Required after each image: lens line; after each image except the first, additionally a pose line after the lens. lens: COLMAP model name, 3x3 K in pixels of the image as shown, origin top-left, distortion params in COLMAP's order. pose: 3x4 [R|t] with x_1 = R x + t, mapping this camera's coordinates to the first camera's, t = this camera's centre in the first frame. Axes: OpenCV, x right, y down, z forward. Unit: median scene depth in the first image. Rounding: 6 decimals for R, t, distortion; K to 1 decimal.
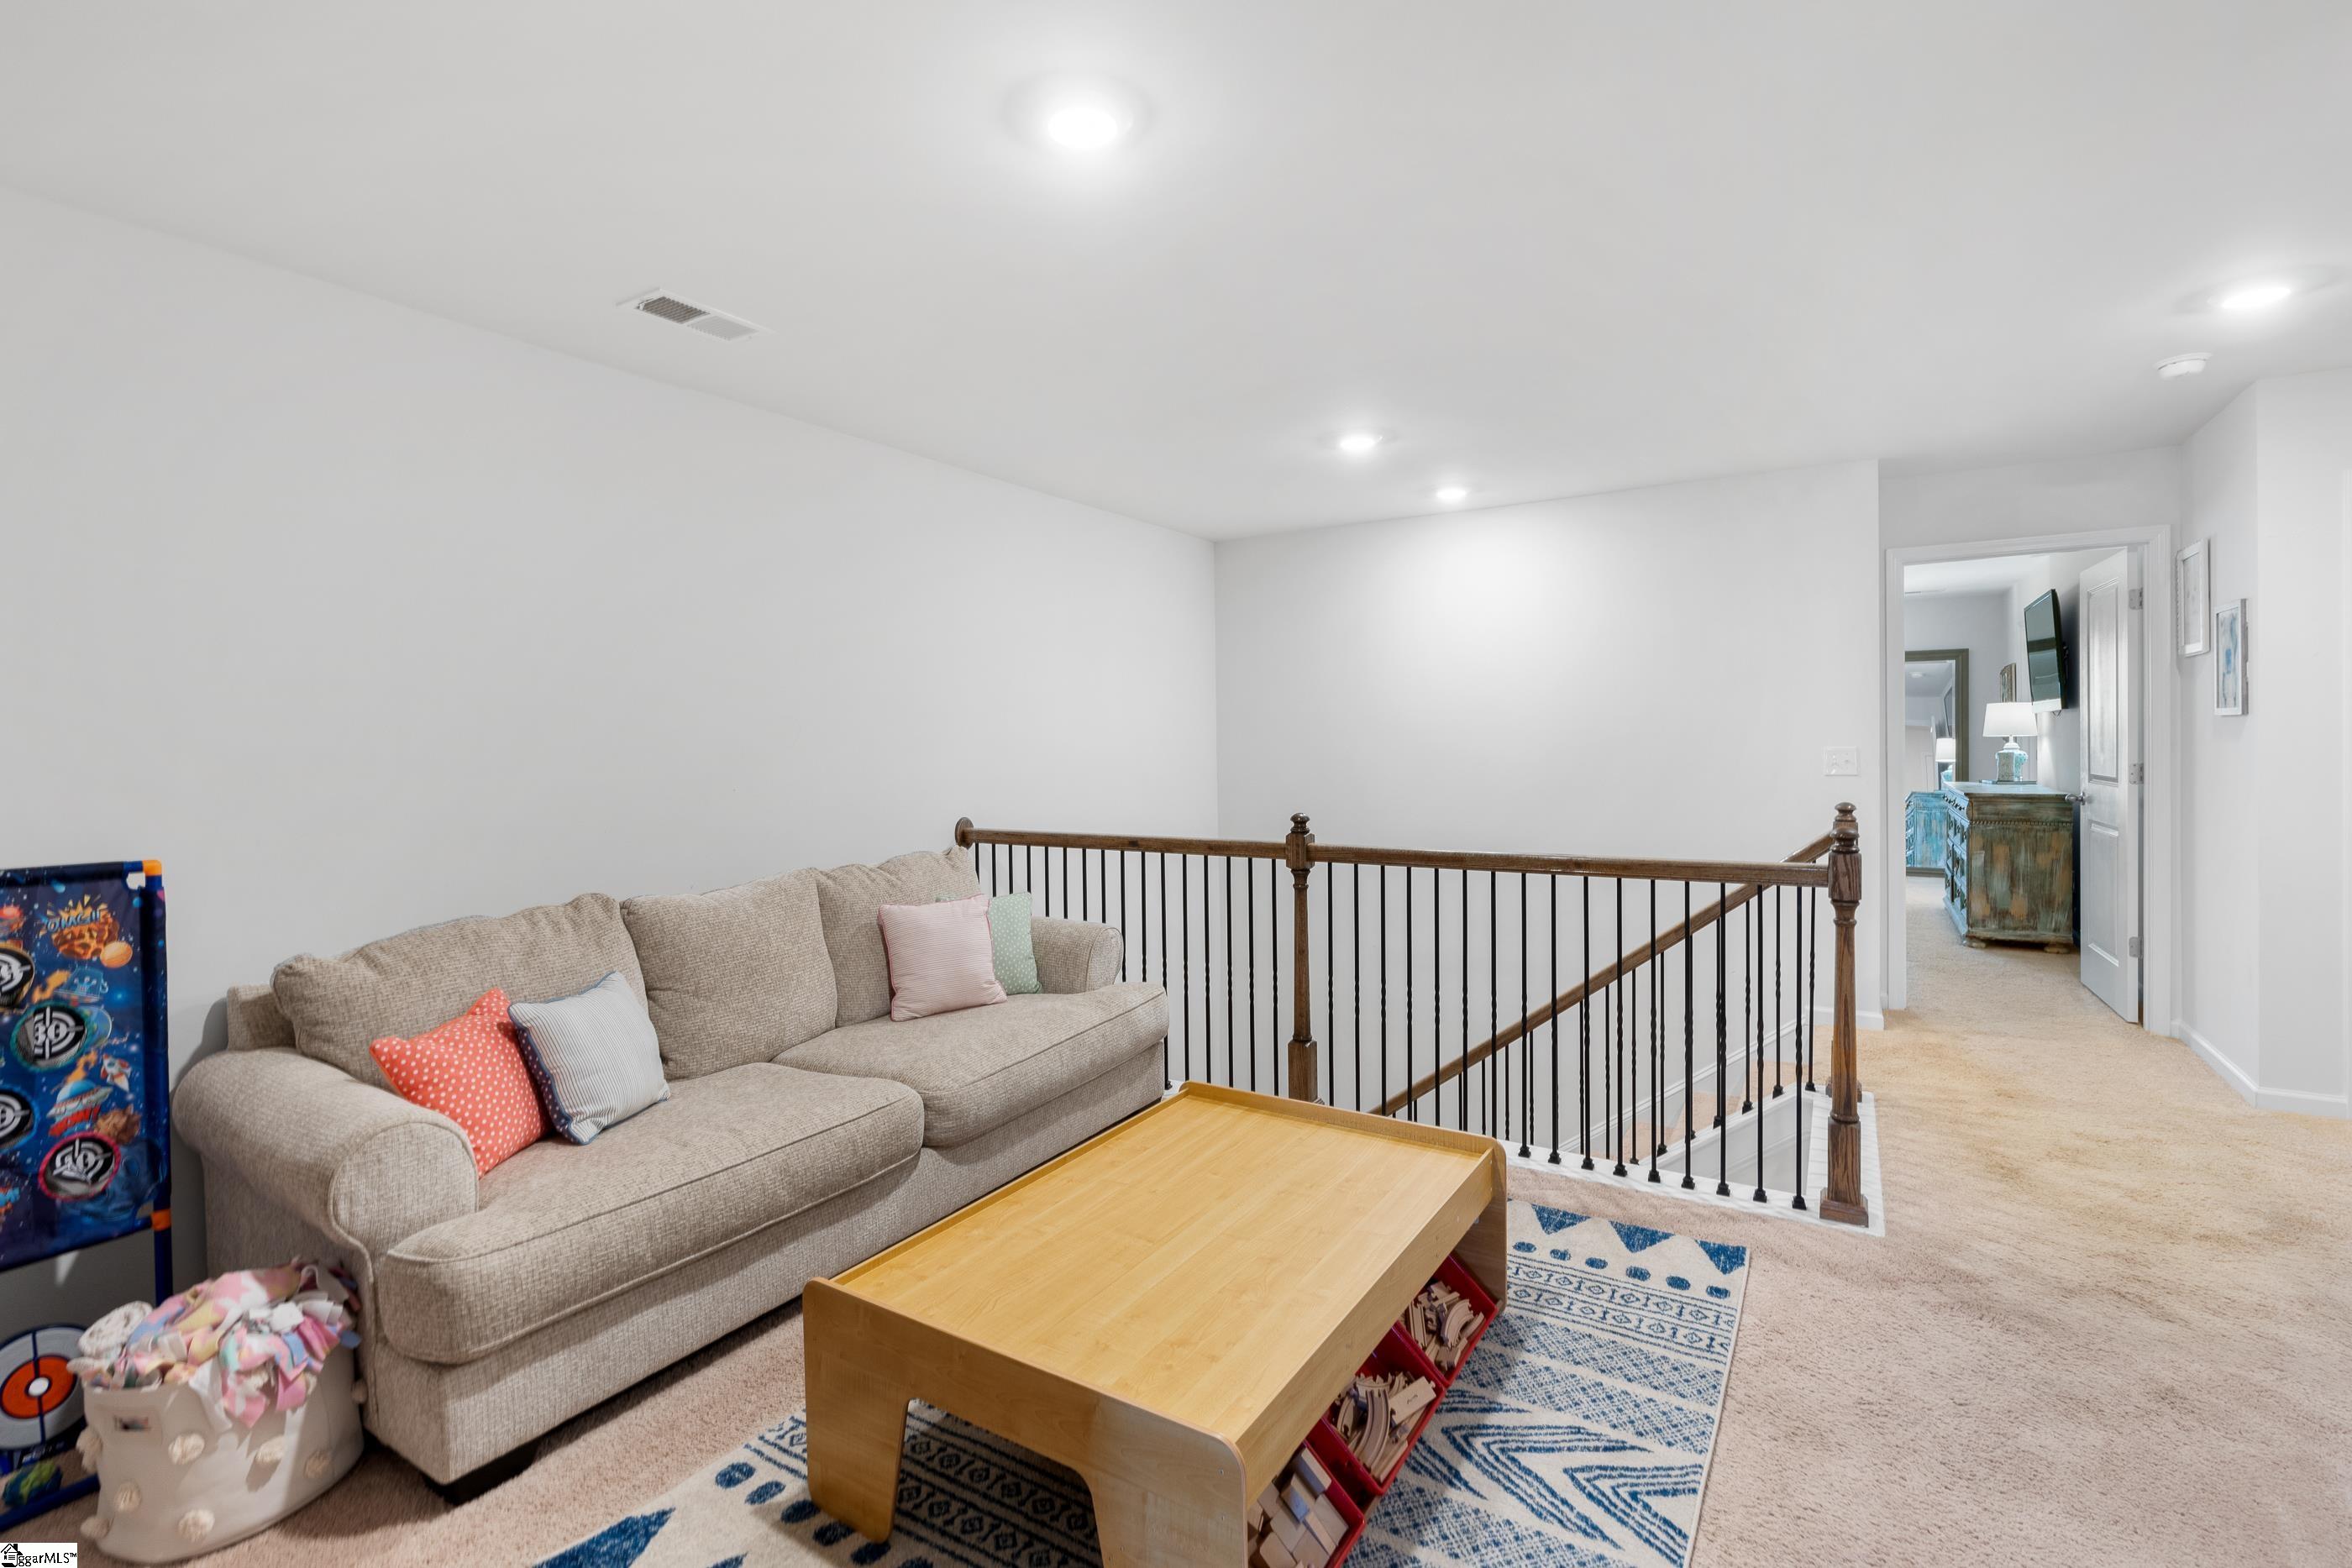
lens RADIAL K [[1068.3, 0, 1176.5], [0, 1068.3, 762.8], [0, 0, 1]] dist [-0.008486, -0.000043]
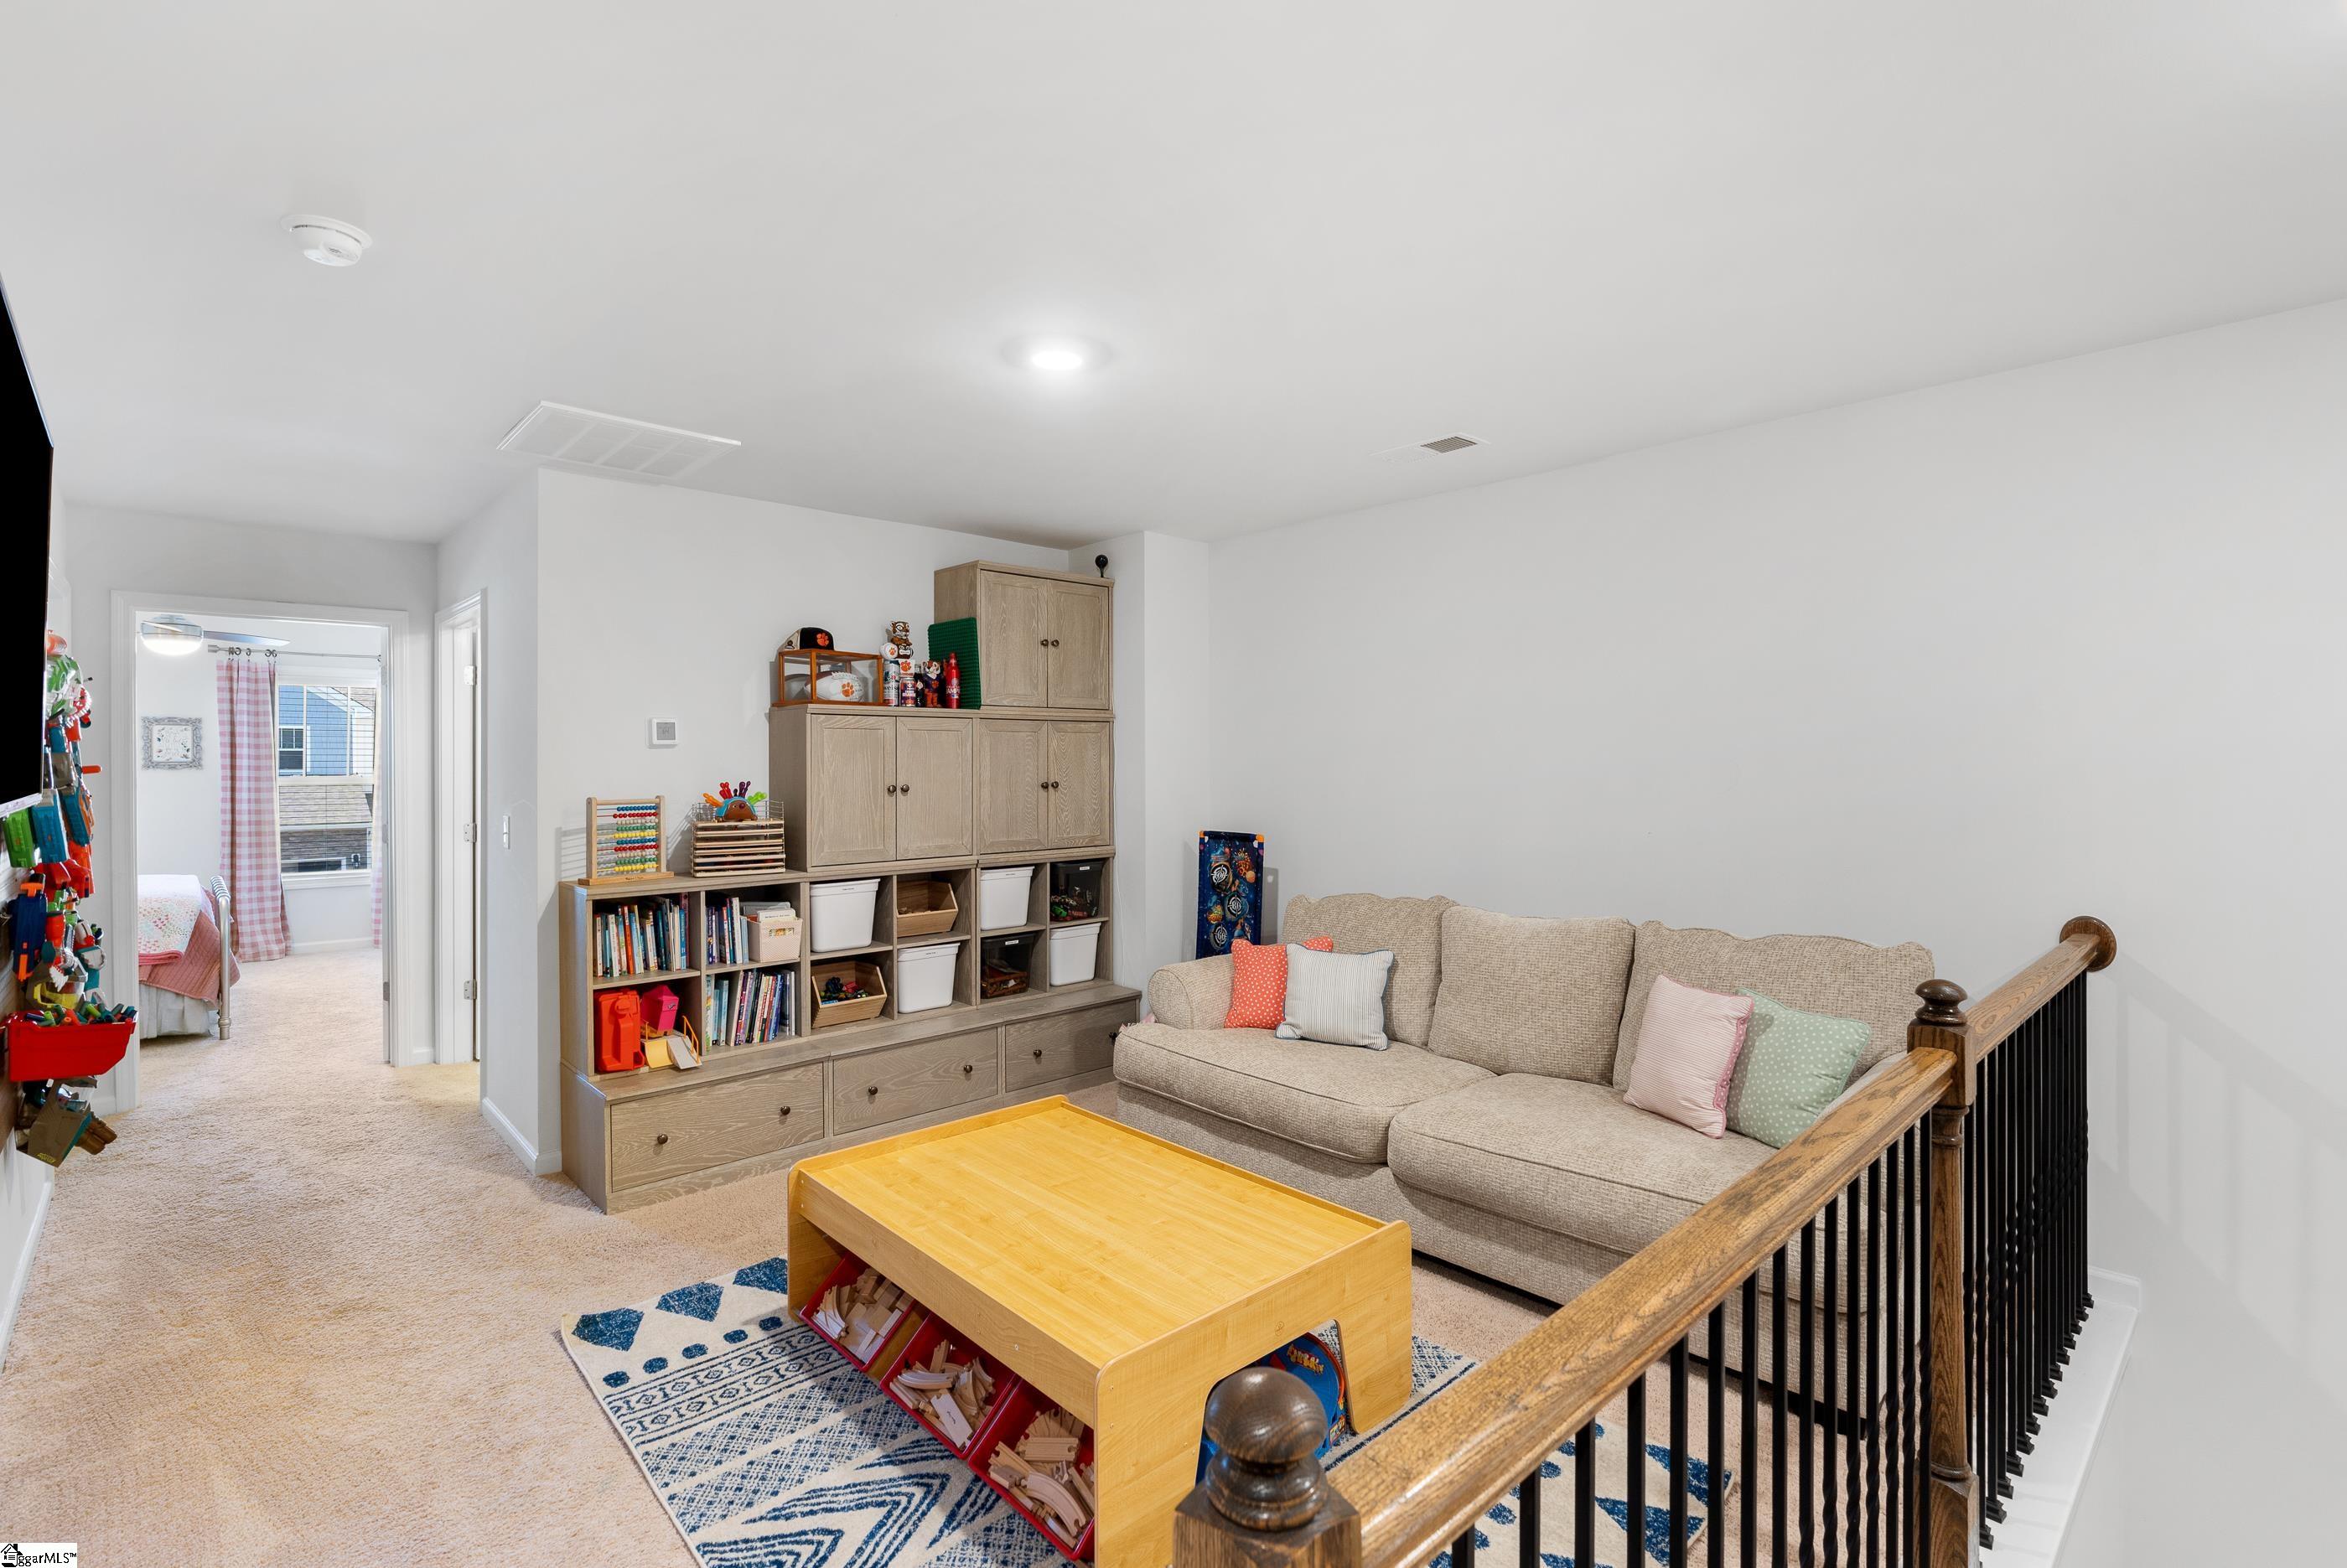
lens RADIAL K [[1066.0, 0, 1177.3], [0, 1066.0, 774.4], [0, 0, 1]] dist [-0.008486, -0.000043]
pose [[-0.257262, 0.023523, -0.966055, 1.206246], [-0.010493, 0.999577, 0.027133, -0.090251], [0.966285, 0.017117, -0.256907, 1.506016]]
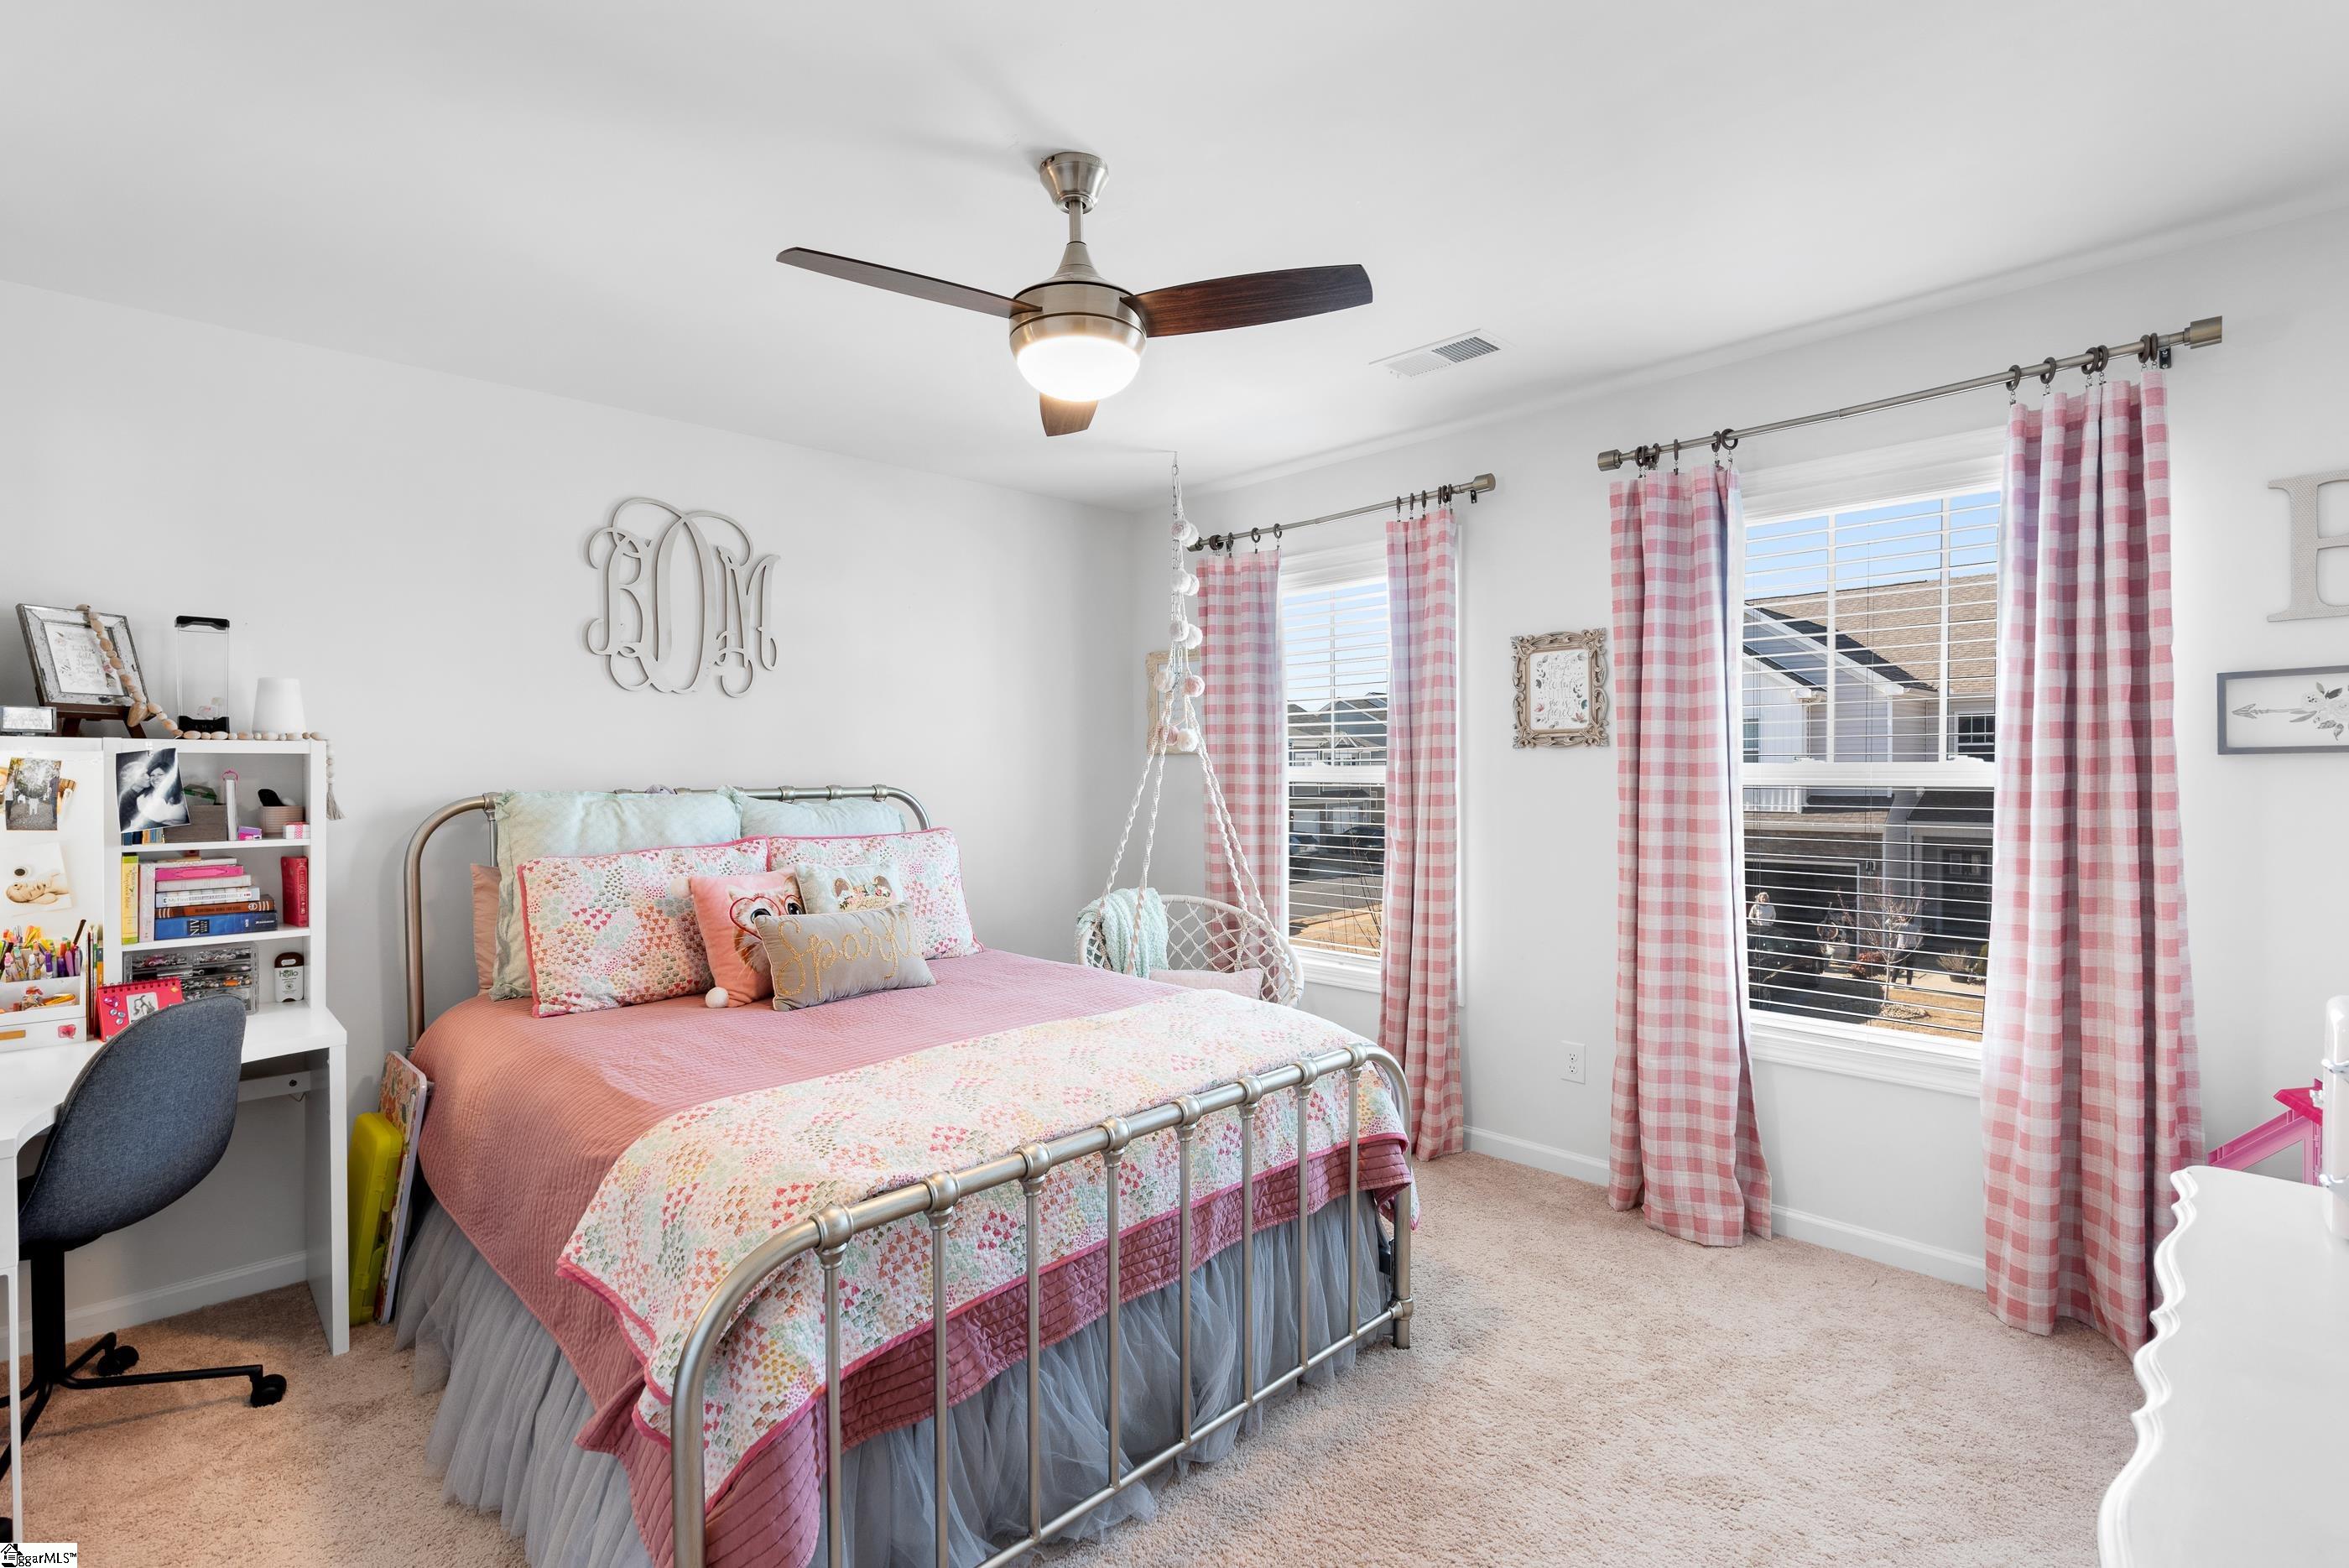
lens RADIAL K [[1067.0, 0, 1177.4], [0, 1067.0, 779.0], [0, 0, 1]] dist [-0.008486, -0.000043]
pose [[-0.979250, 0.016046, 0.202018, 0.695193], [0.020254, 0.999618, 0.018779, -0.063741], [-0.201639, 0.022481, -0.979202, 0.966393]]
